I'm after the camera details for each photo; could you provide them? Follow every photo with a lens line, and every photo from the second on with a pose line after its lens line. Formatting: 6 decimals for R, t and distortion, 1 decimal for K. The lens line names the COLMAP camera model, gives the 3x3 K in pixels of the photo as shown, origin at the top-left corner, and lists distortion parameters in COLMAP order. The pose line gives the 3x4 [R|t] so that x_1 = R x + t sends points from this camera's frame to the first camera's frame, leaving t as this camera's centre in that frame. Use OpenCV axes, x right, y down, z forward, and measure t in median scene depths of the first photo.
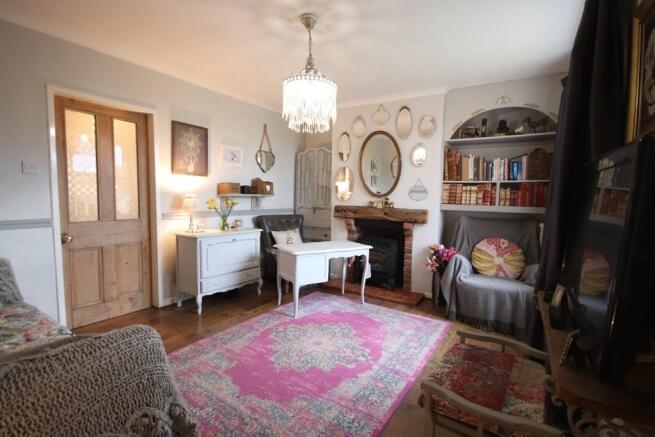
lens RADIAL K [[306.9, 0, 330.9], [0, 306.9, 218.2], [0, 0, 1]] dist [0.012671, -0.011225]
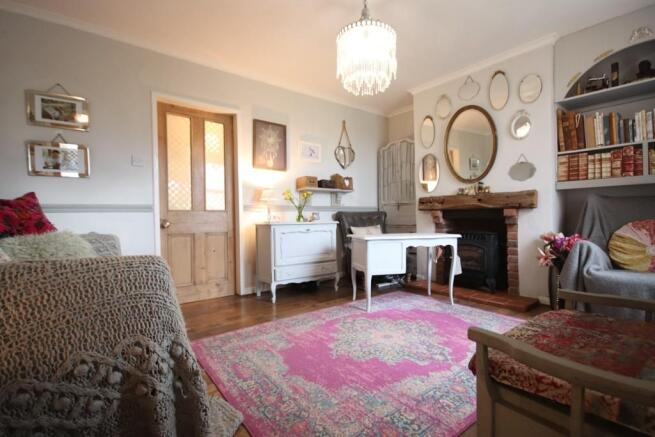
lens RADIAL K [[306.9, 0, 330.9], [0, 306.9, 218.2], [0, 0, 1]] dist [0.012671, -0.011225]
pose [[0.946806, -0.032261, -0.320184, 0.075444], [0.009461, 0.997323, -0.072512, 0.113018], [0.321666, 0.065626, 0.944576, 0.100728]]
